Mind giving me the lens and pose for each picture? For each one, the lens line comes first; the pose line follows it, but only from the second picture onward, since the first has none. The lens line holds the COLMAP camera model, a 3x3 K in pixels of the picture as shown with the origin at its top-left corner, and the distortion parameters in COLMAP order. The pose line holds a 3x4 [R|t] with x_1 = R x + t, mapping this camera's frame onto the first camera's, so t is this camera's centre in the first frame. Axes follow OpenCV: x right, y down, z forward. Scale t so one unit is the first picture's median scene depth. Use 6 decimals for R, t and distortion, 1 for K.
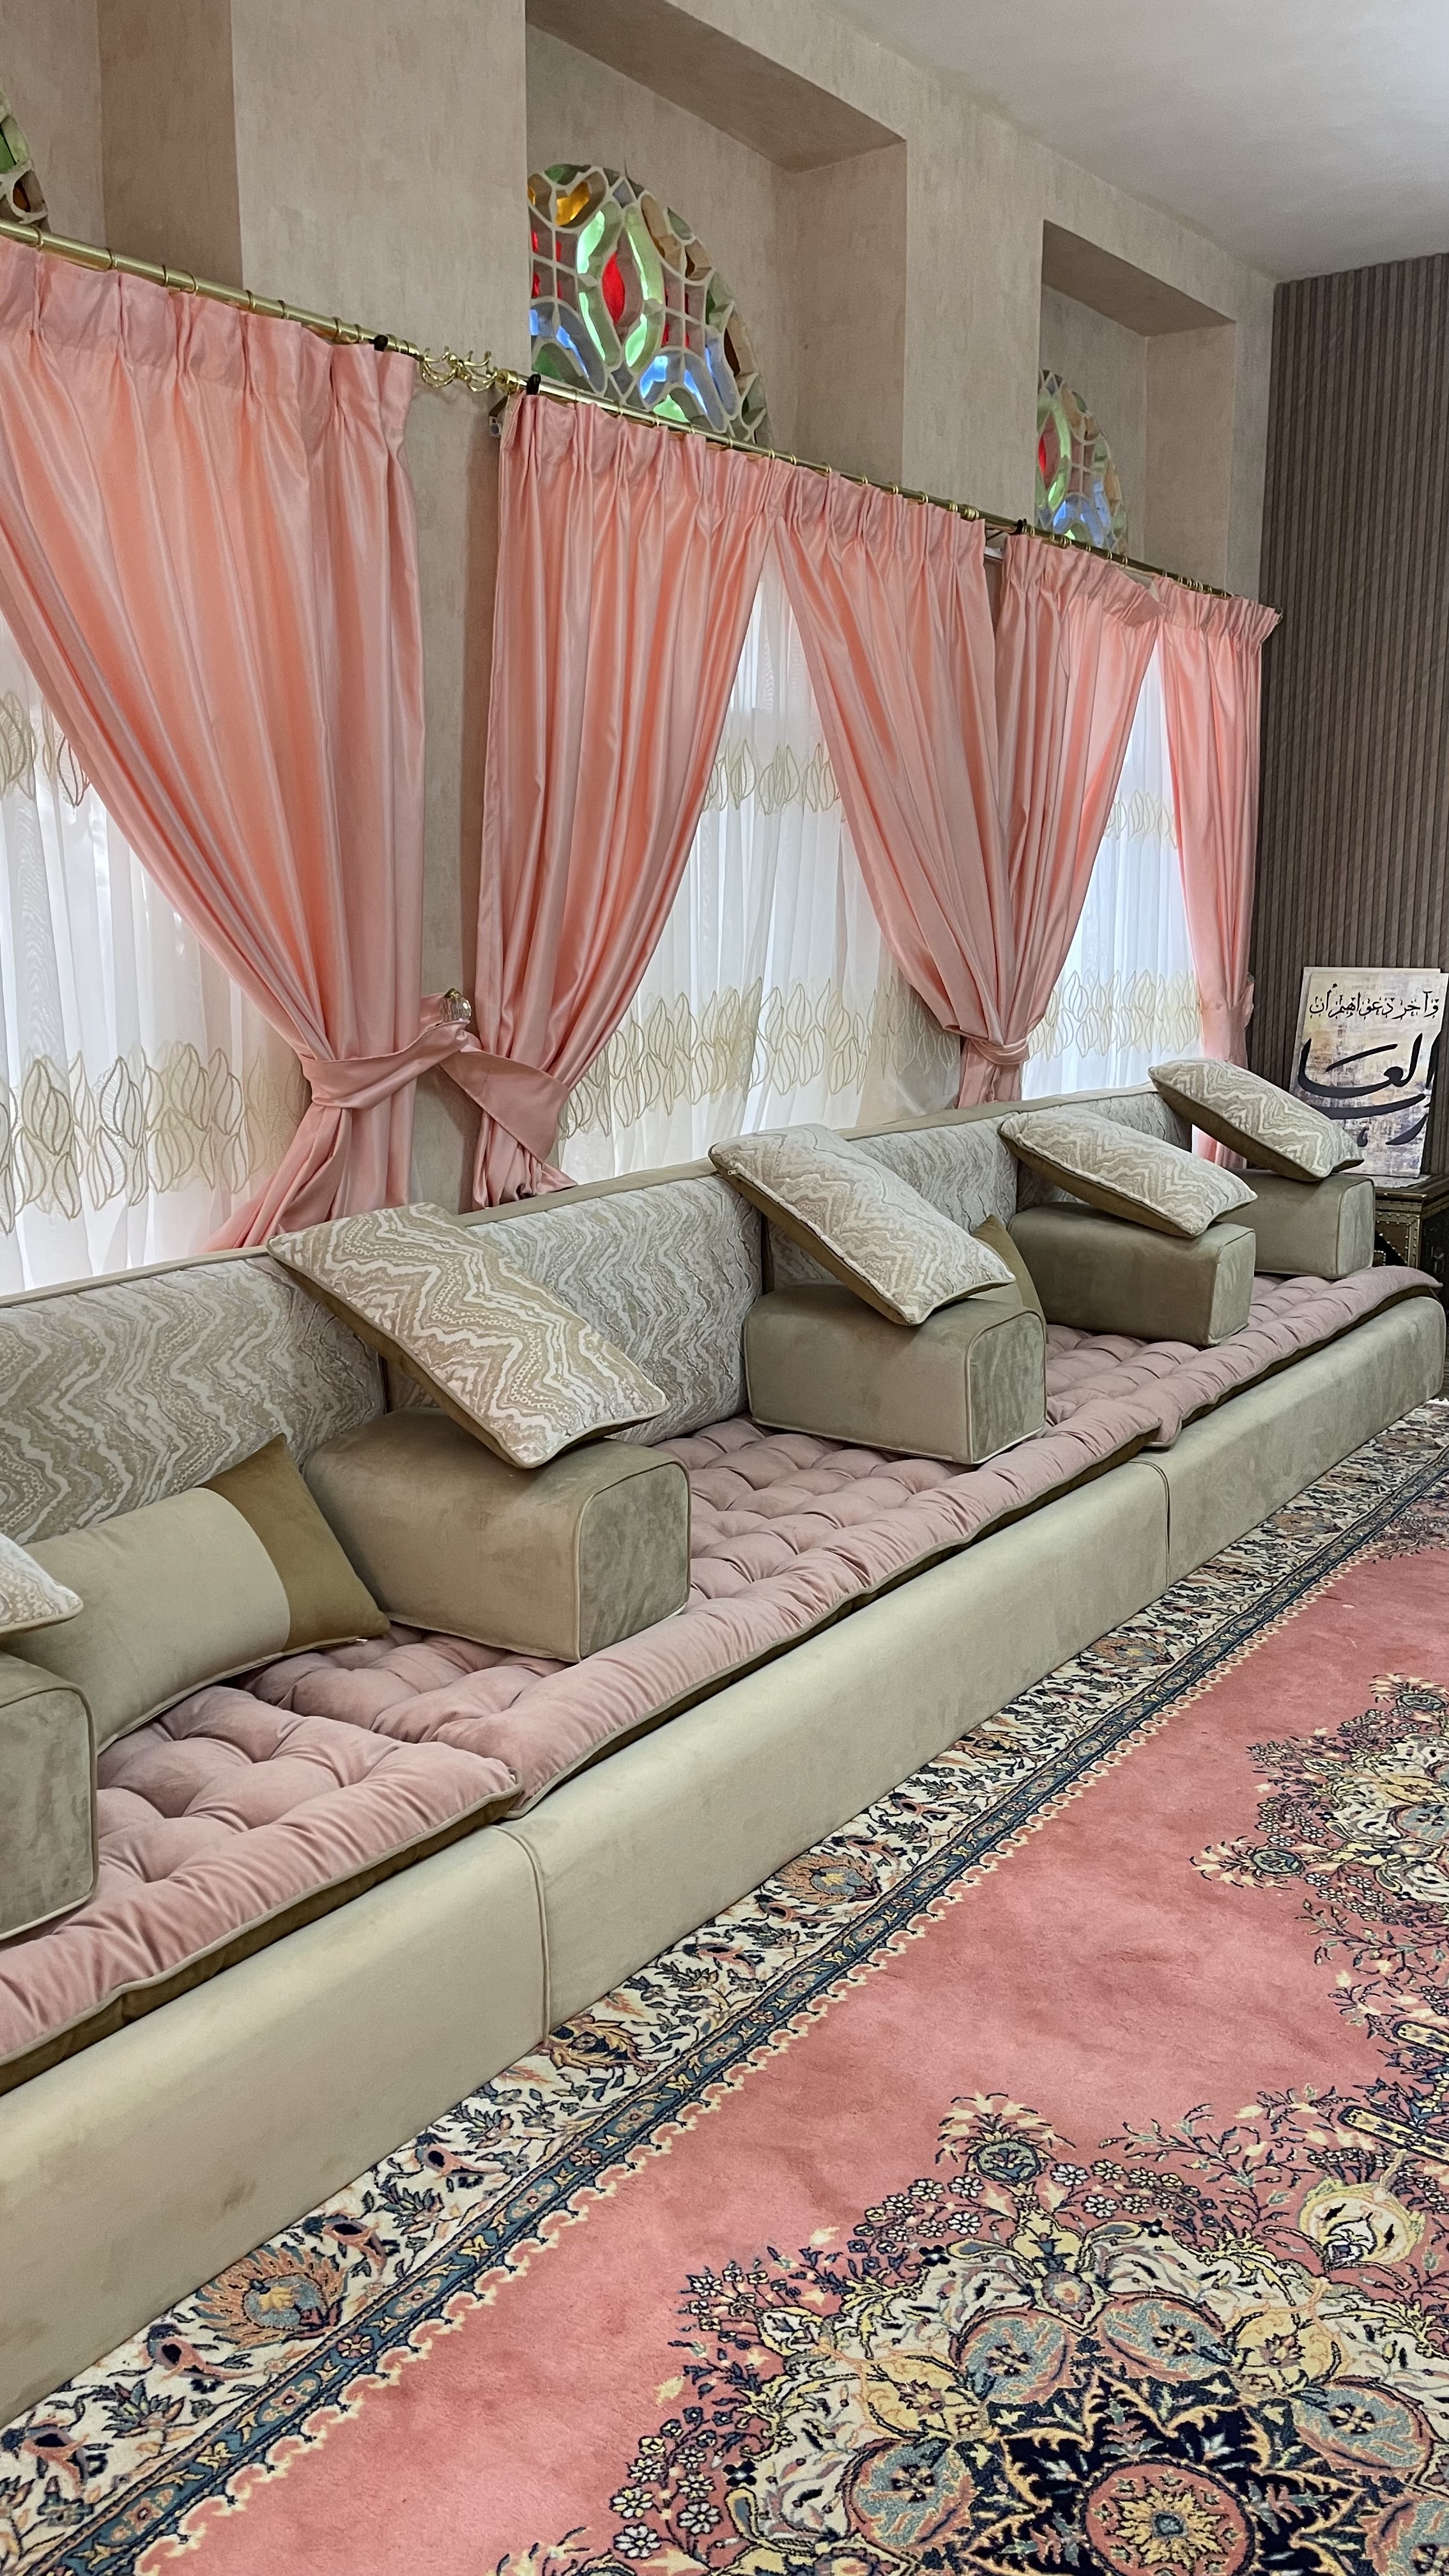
lens RADIAL K [[1924.8, 0, 723.1], [0, 1924.8, 1325.9], [0, 0, 1]] dist [0.071536, -0.102115]
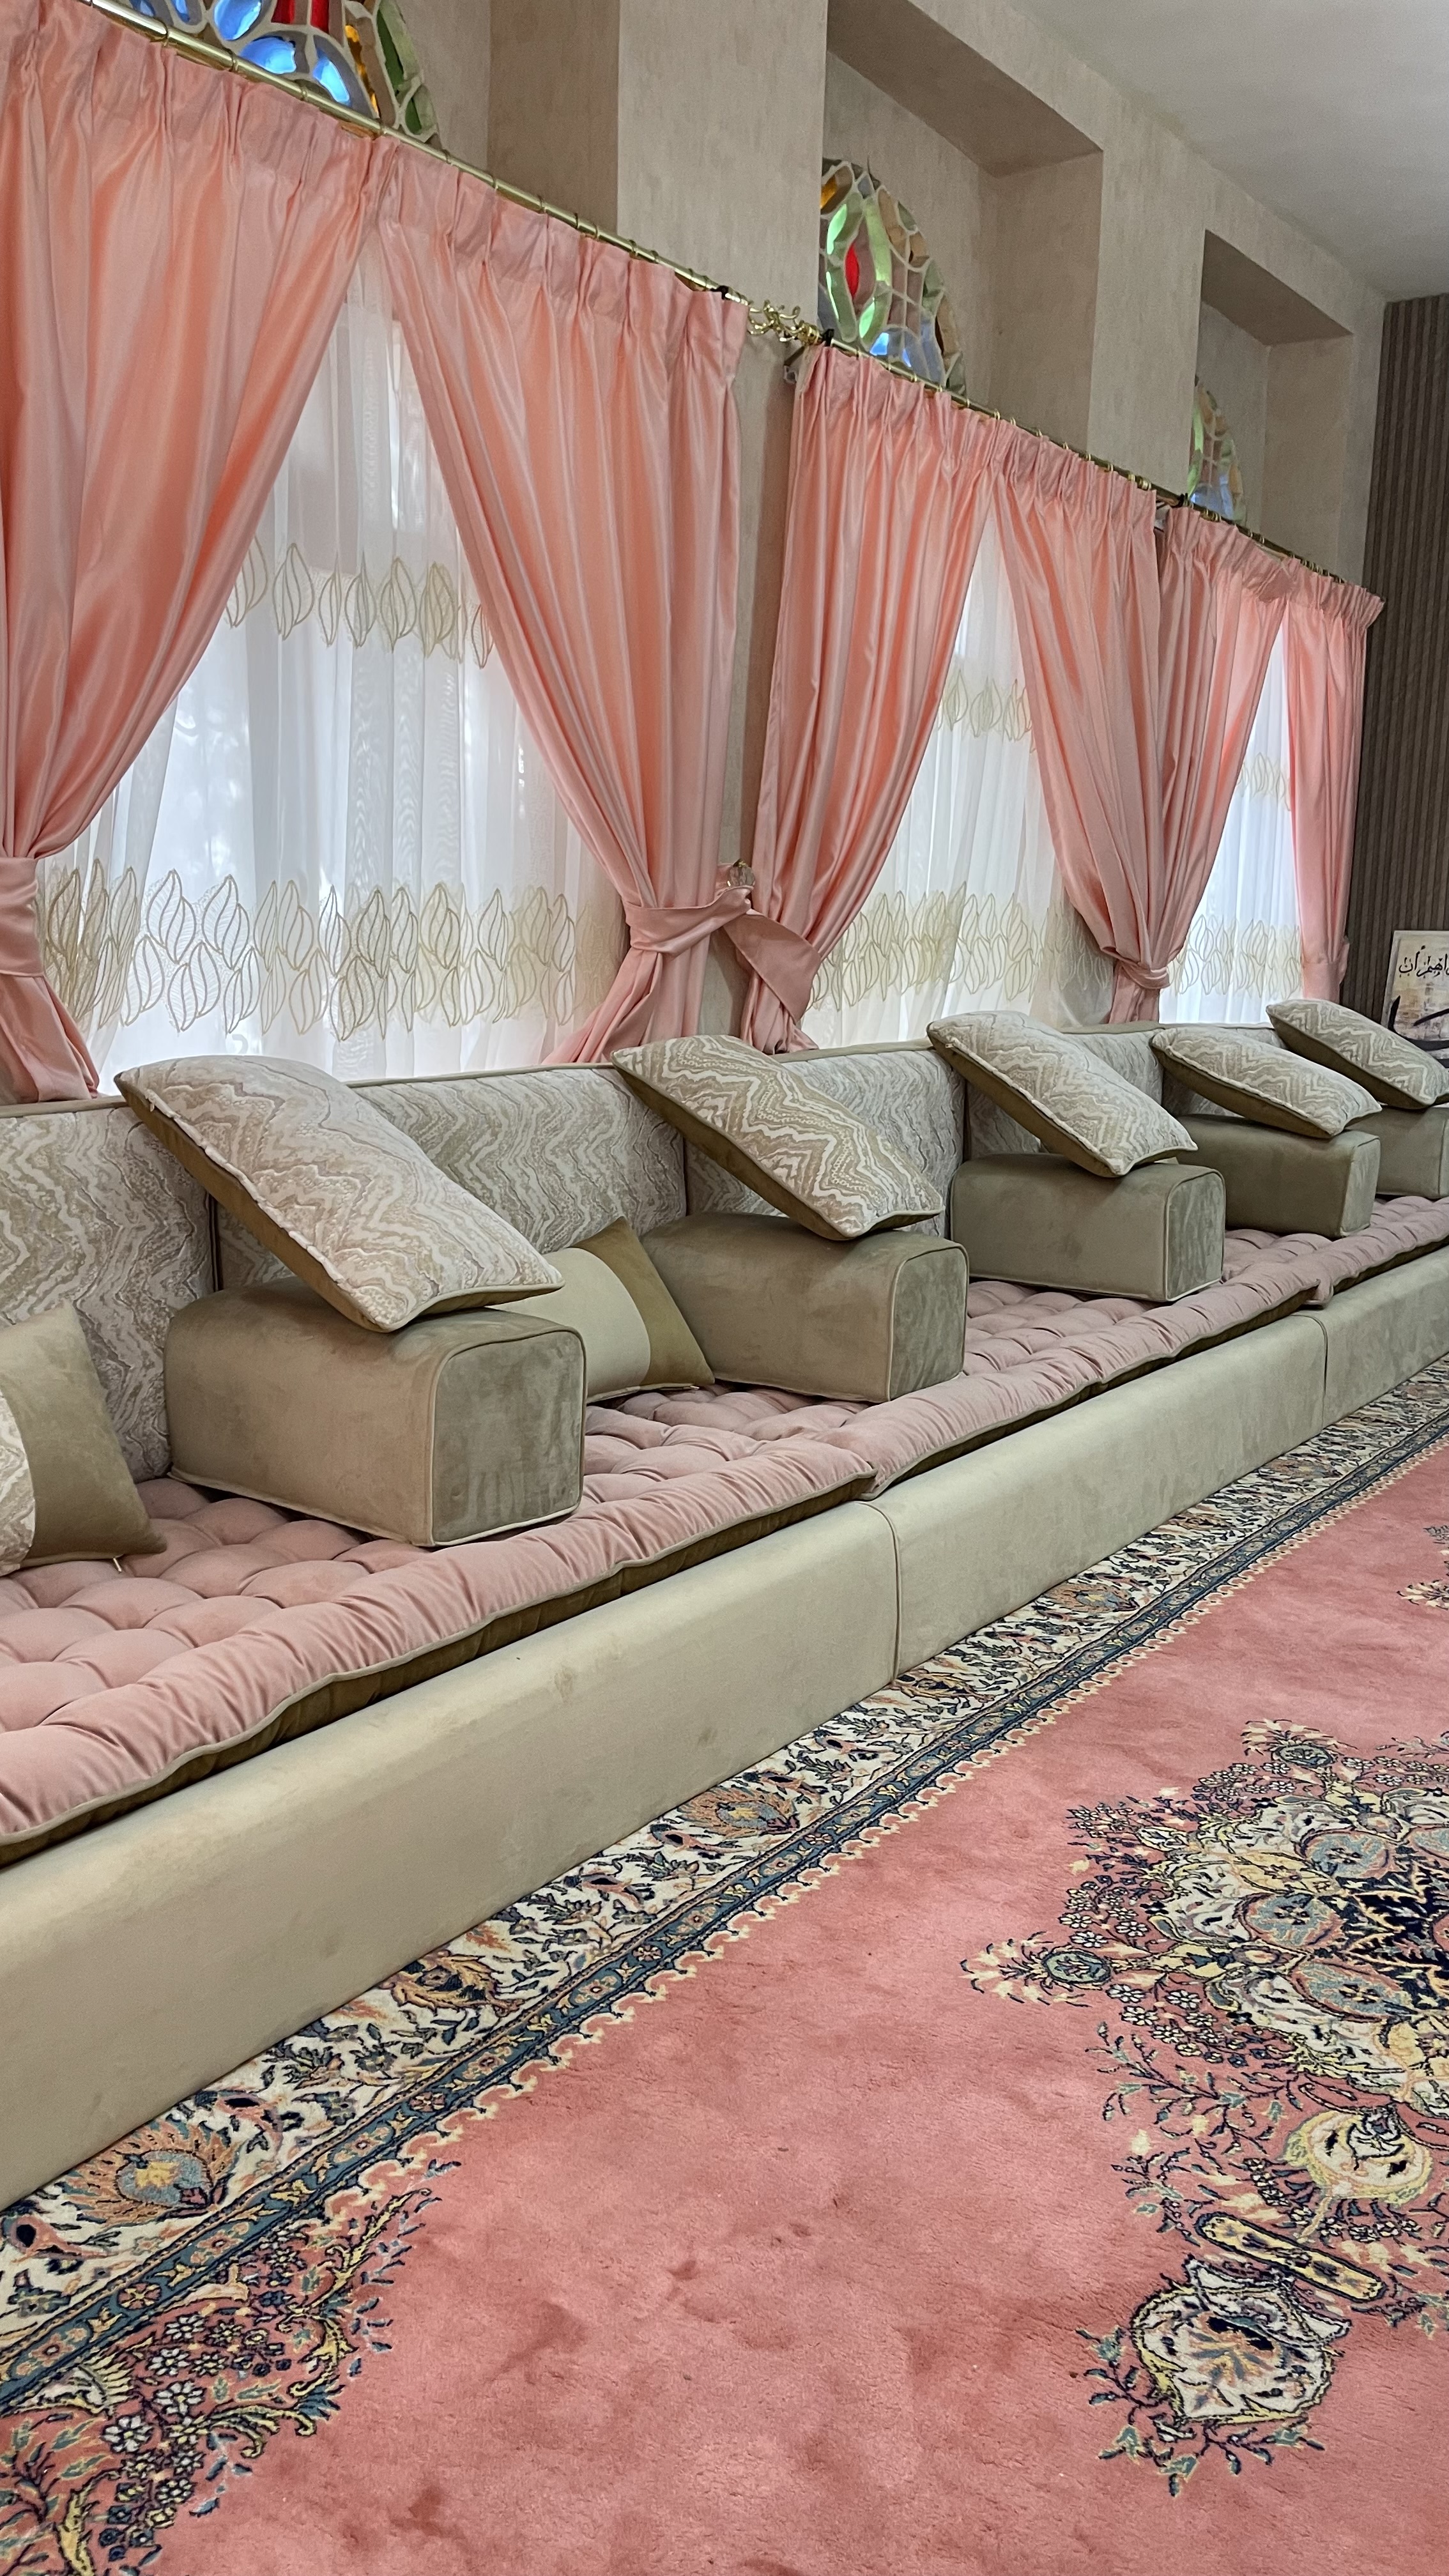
lens RADIAL K [[1924.8, 0, 723.1], [0, 1924.8, 1325.9], [0, 0, 1]] dist [0.071536, -0.102115]
pose [[0.999617, 0.025862, 0.009825, -0.165073], [-0.025697, 0.999533, -0.016553, 0.130550], [-0.010248, 0.016294, 0.999815, -0.154624]]
